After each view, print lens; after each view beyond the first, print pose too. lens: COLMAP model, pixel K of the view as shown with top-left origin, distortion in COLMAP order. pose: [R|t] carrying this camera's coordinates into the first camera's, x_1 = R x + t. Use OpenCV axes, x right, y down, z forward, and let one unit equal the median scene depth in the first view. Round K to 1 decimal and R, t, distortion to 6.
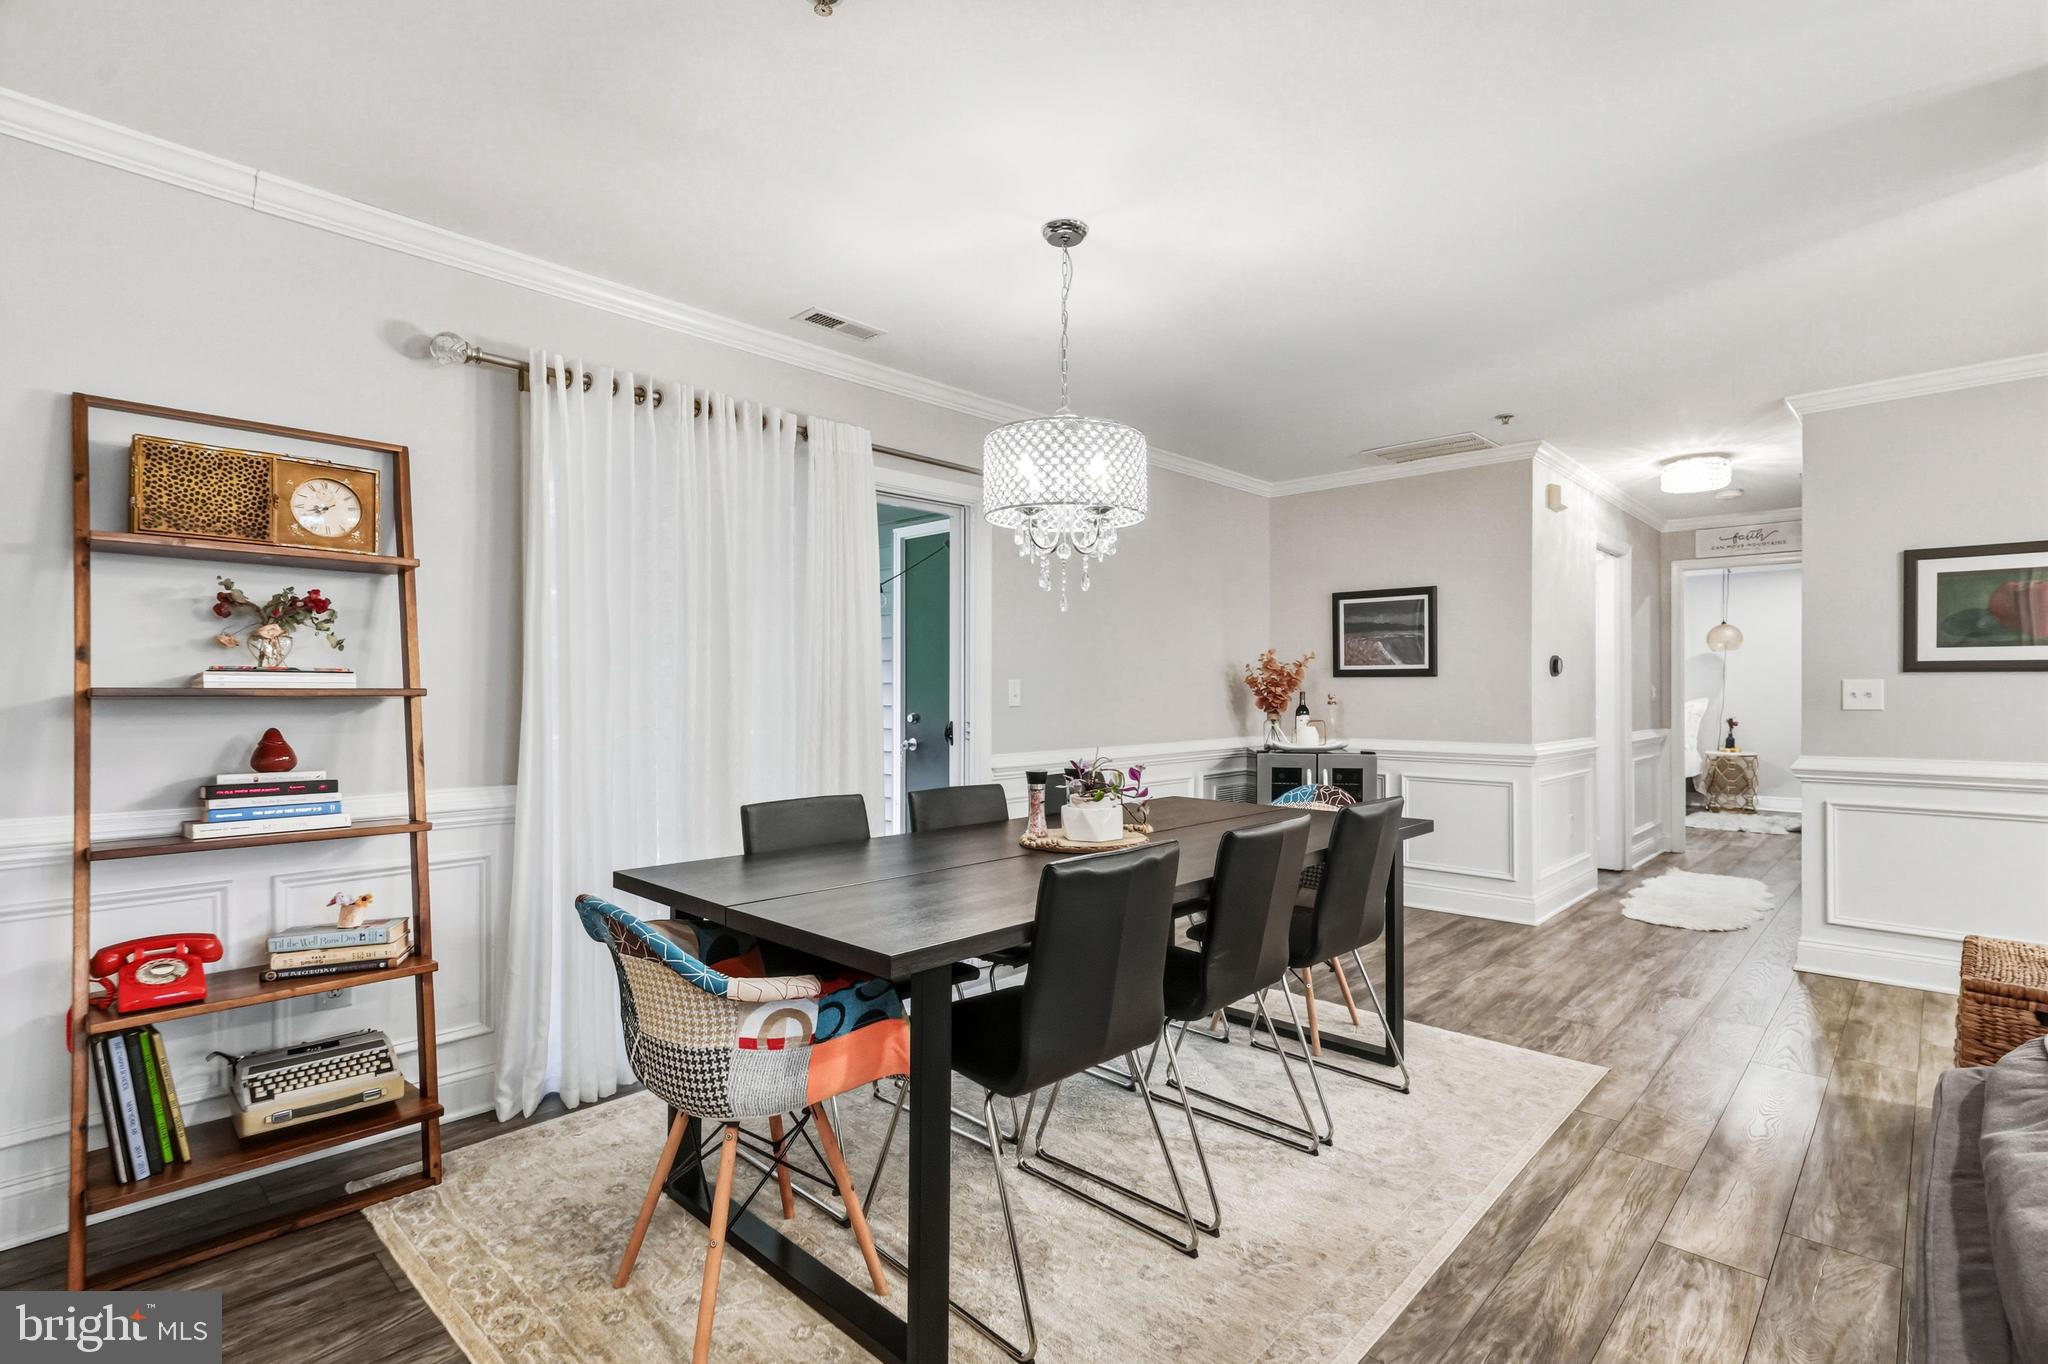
lens RADIAL K [[963.7, 0, 1028.0], [0, 963.7, 692.8], [0, 0, 1]] dist [0.000443, 0.000030]
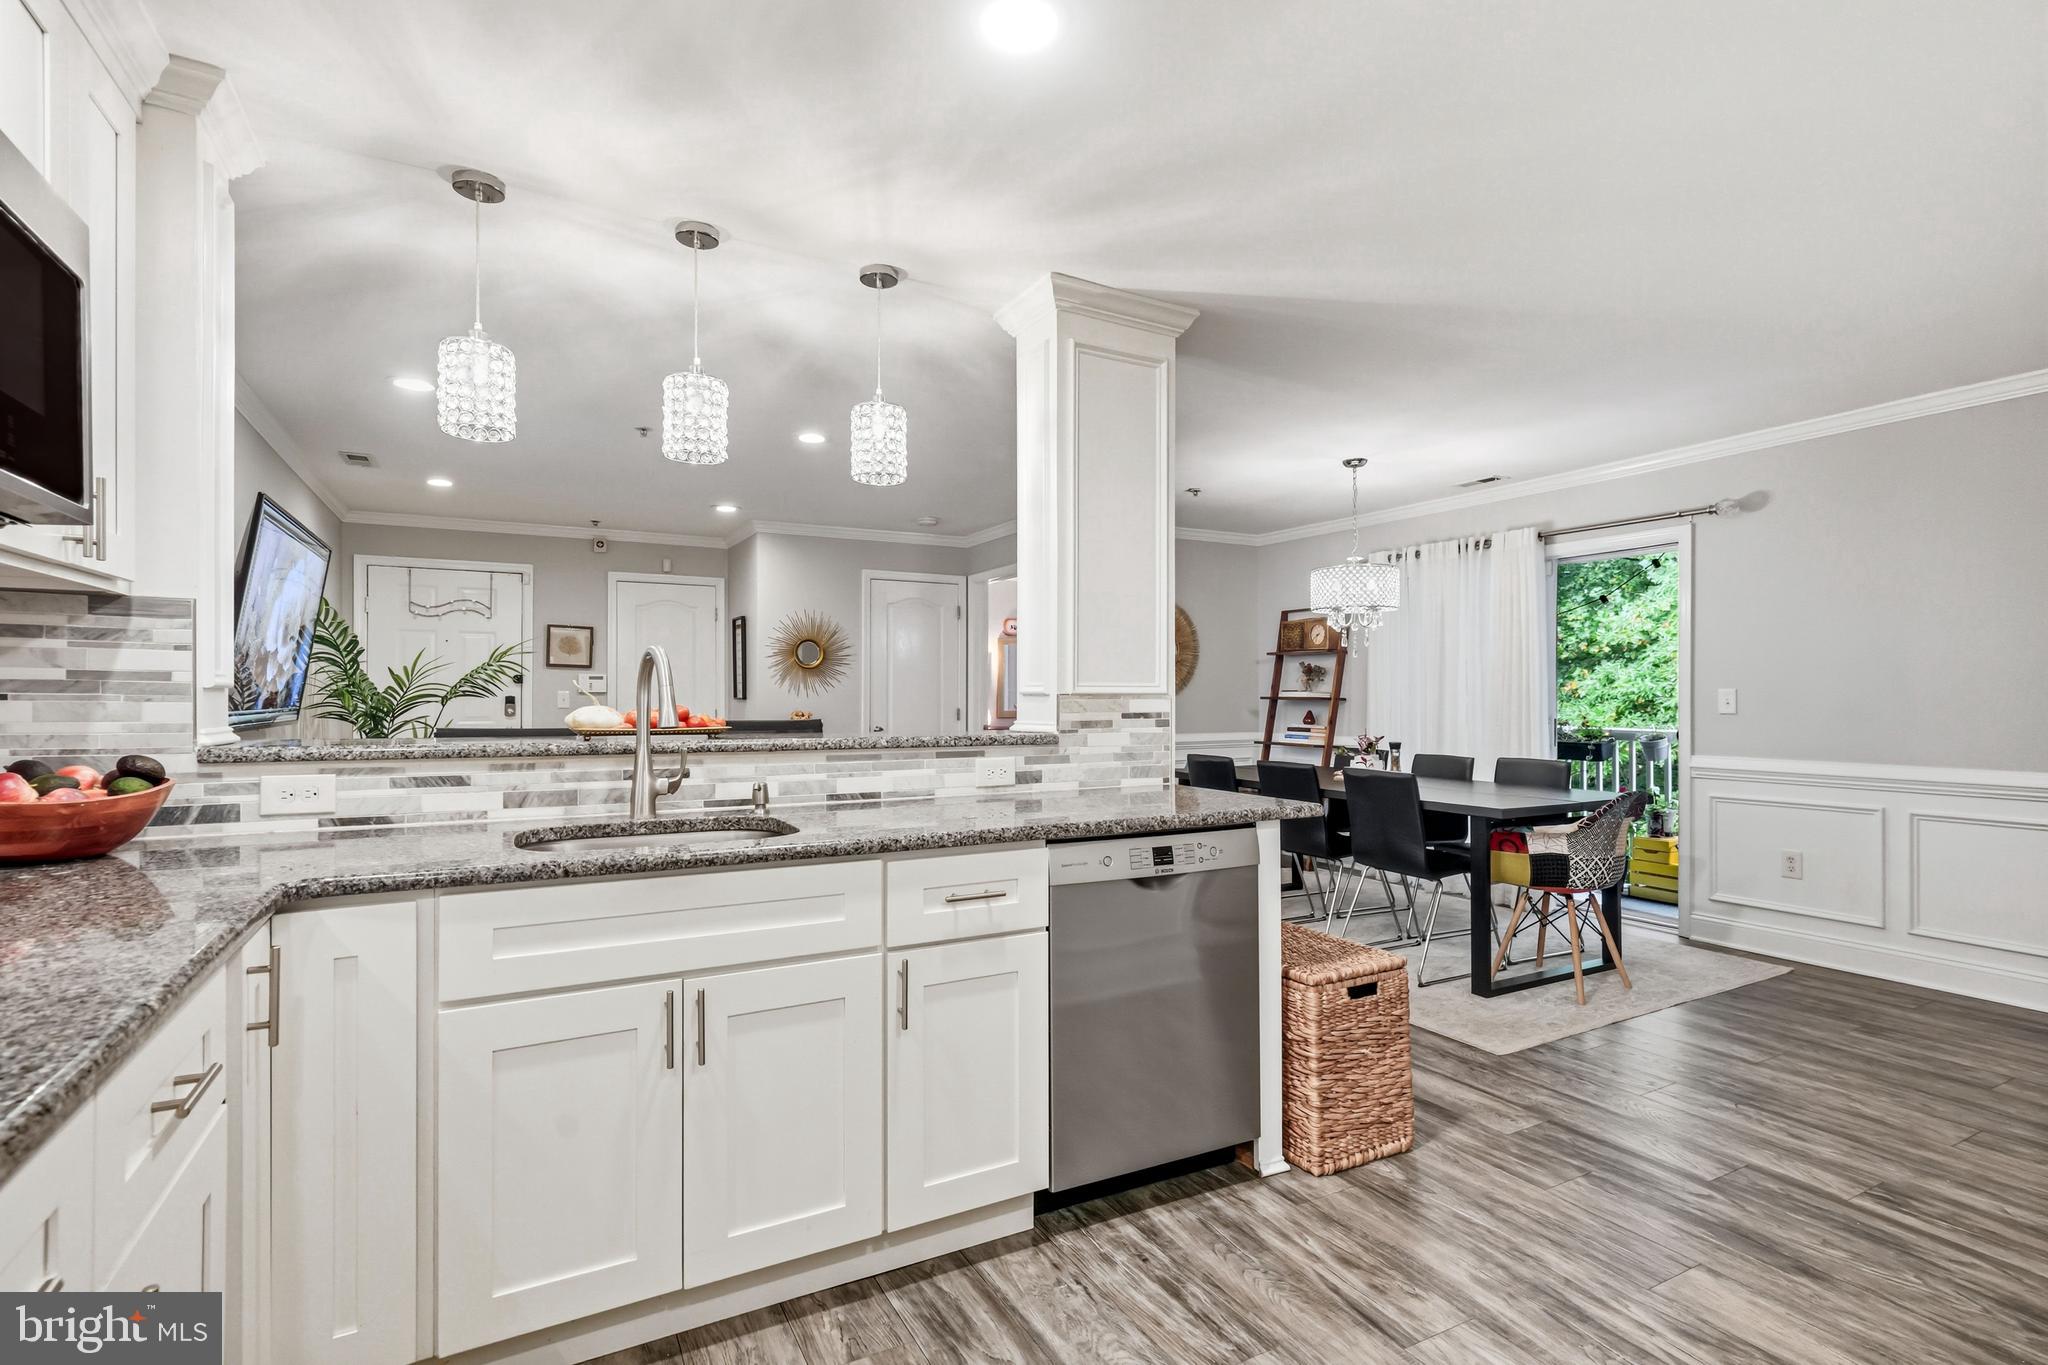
lens RADIAL K [[963.7, 0, 1028.0], [0, 963.7, 693.3], [0, 0, 1]] dist [0.000443, 0.000030]
pose [[-0.311430, -0.003354, -0.950263, 2.111466], [-0.004703, 0.999987, -0.001988, -0.004217], [0.950257, 0.003850, -0.311442, 0.992620]]
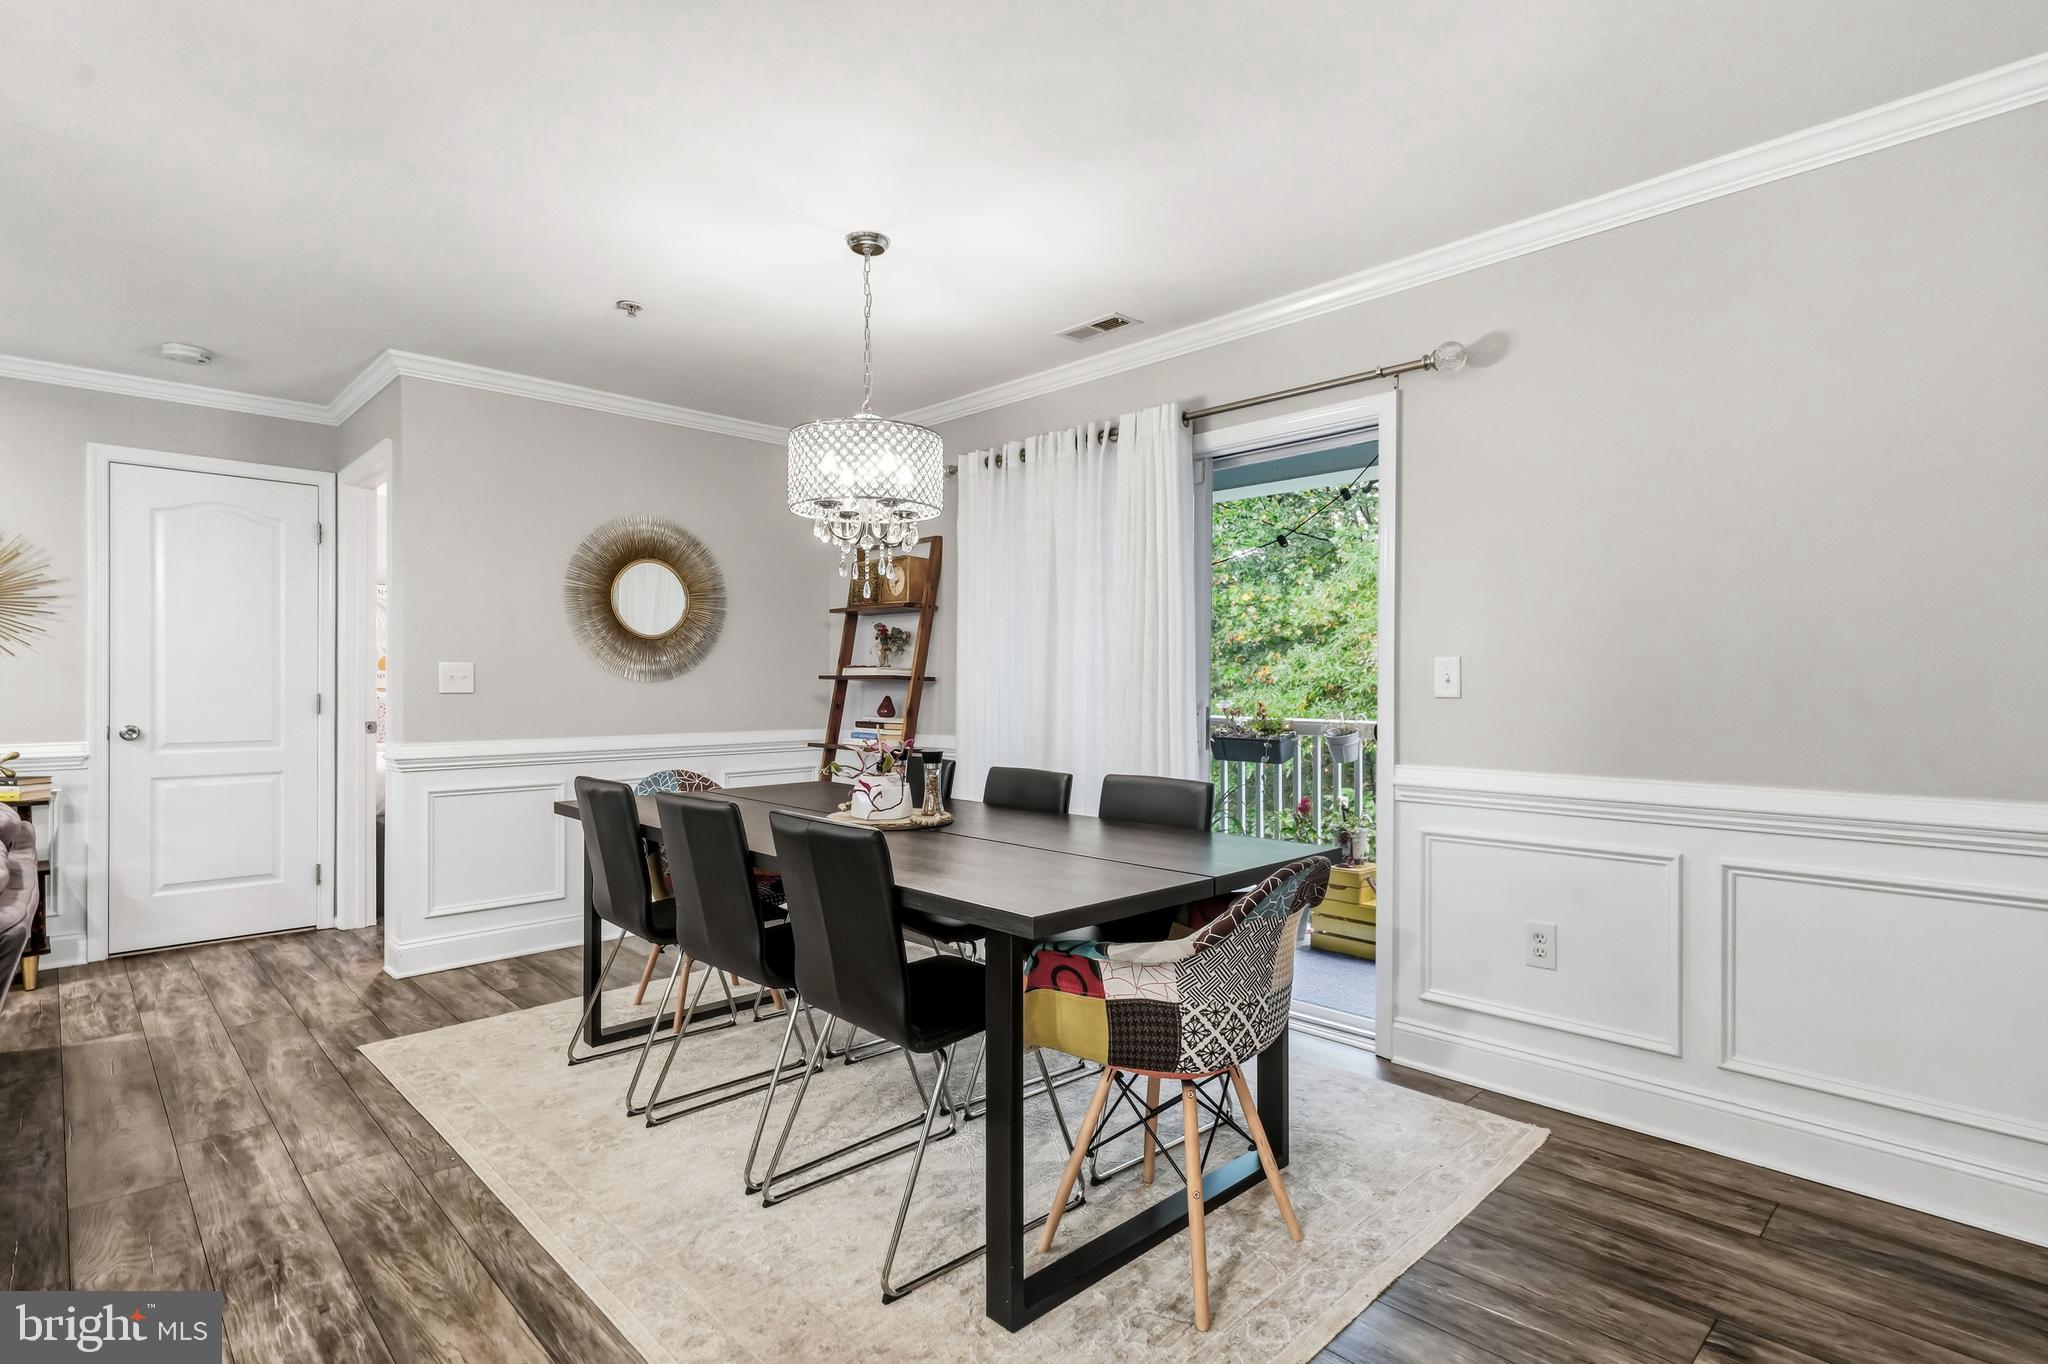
lens RADIAL K [[1012.9, 0, 1032.7], [0, 1012.9, 687.4], [0, 0, 1]] dist [-0.003108, 0.000218]
pose [[-0.037709, 0.002124, -0.999287, 1.166639], [-0.005608, 0.999982, 0.002337, 0.012807], [0.999273, 0.005692, -0.037696, 1.243085]]
